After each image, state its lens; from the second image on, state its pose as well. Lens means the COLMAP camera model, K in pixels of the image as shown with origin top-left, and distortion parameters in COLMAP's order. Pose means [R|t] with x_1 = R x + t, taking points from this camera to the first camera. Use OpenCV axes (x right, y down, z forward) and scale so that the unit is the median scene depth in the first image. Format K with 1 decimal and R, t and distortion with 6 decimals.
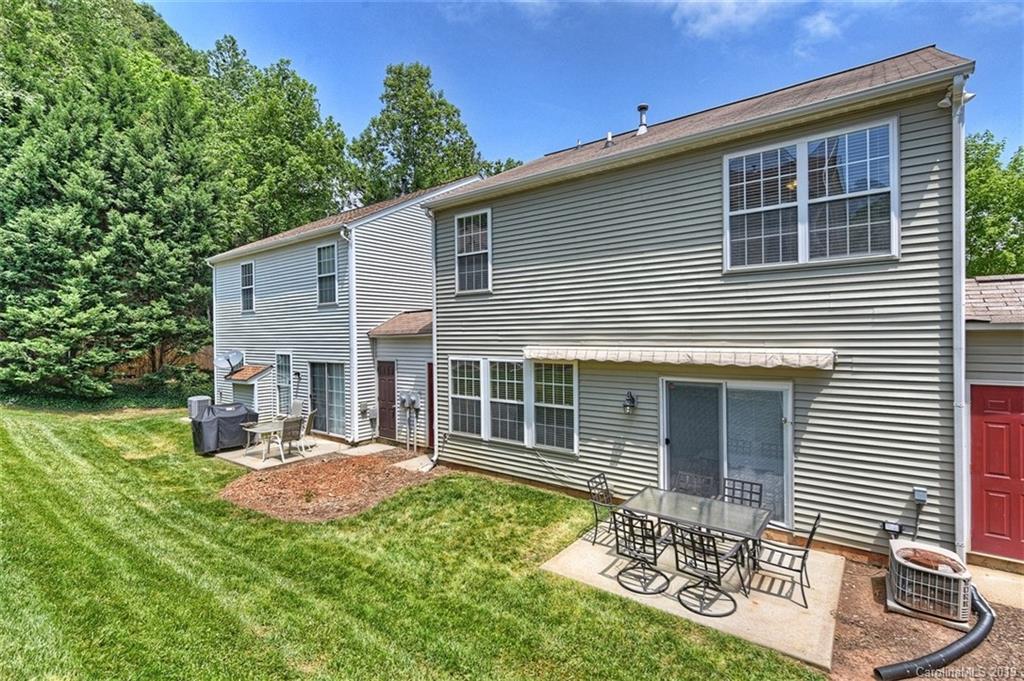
lens RADIAL K [[472.8, 0, 516.6], [0, 472.8, 340.1], [0, 0, 1]] dist [0.000095, -0.000332]
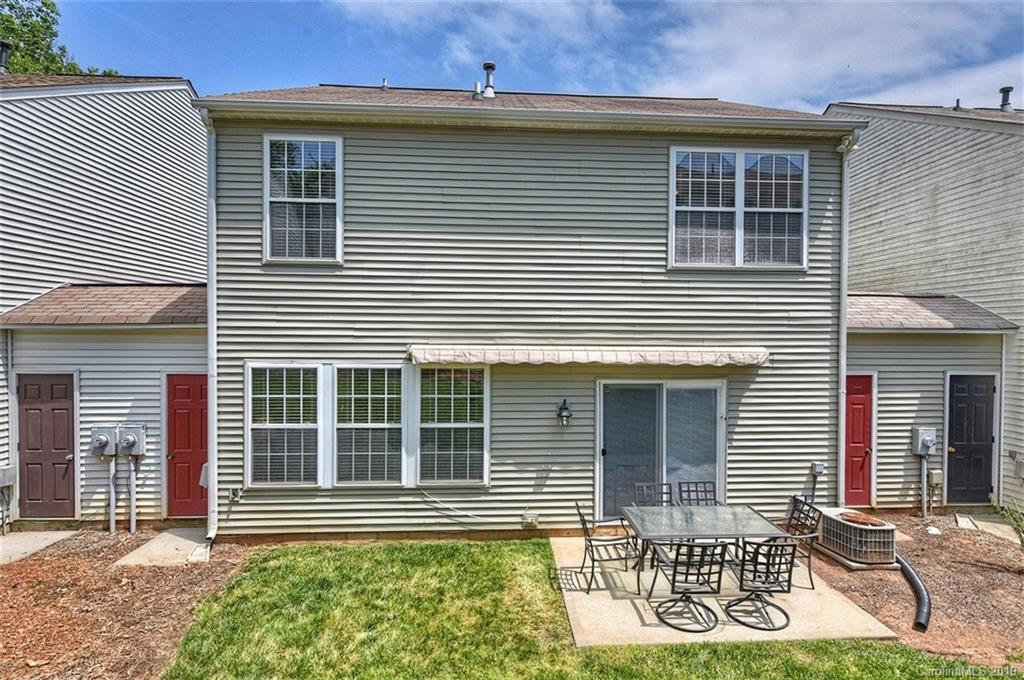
lens RADIAL K [[530.2, 0, 512.0], [0, 530.2, 340.0], [0, 0, 1]] dist [0.003805, -0.000555]
pose [[0.757698, 0.002951, 0.652598, -0.405207], [-0.007657, 0.999961, 0.004367, 0.000282], [-0.652560, -0.008306, 0.757691, 0.313378]]
